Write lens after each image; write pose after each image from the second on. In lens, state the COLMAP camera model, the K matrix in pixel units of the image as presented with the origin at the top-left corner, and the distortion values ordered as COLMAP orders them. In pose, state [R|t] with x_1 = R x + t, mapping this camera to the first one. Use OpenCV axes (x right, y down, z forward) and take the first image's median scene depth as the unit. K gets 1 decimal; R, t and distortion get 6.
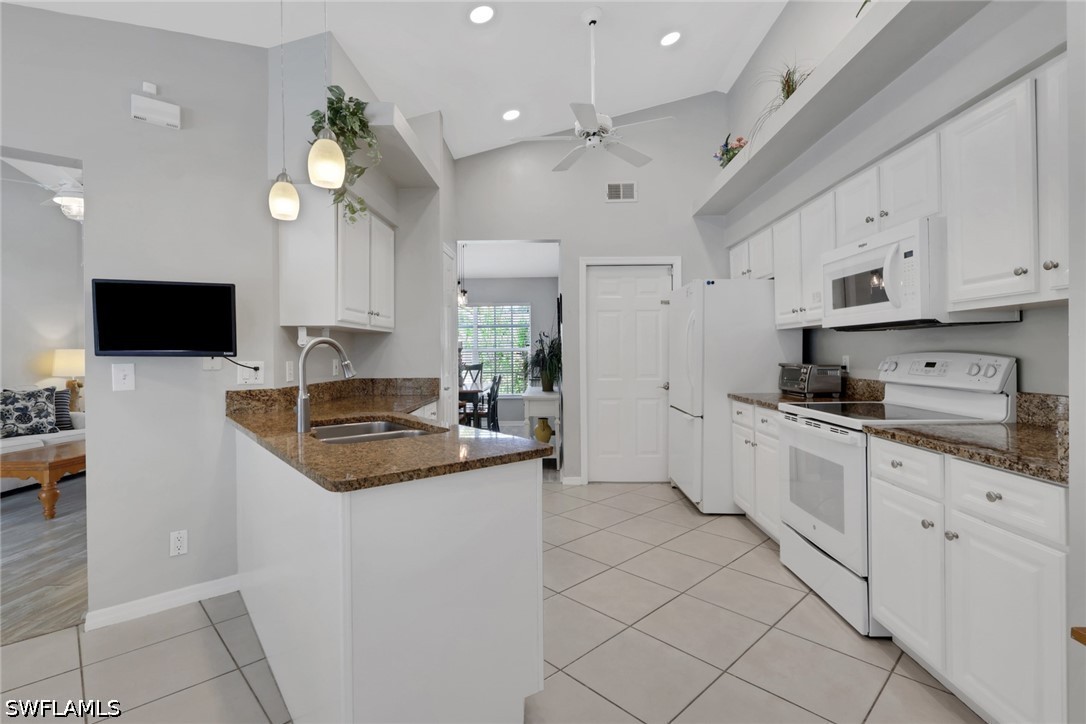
lens RADIAL K [[507.2, 0, 538.2], [0, 507.2, 354.7], [0, 0, 1]] dist [-0.000635, 0.000220]
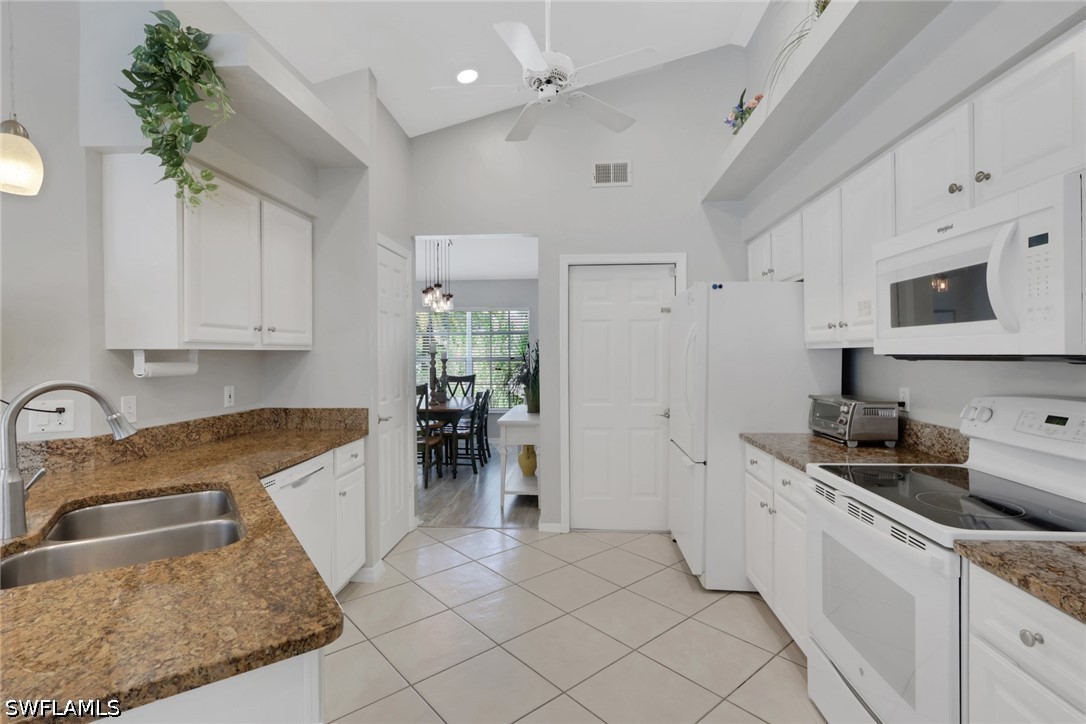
lens RADIAL K [[507.2, 0, 538.3], [0, 507.2, 360.7], [0, 0, 1]] dist [-0.000635, 0.000220]
pose [[0.998620, 0.004085, -0.052367, 0.135856], [-0.003596, 0.999949, 0.009429, -0.044858], [0.052403, -0.009227, 0.998583, 0.275344]]
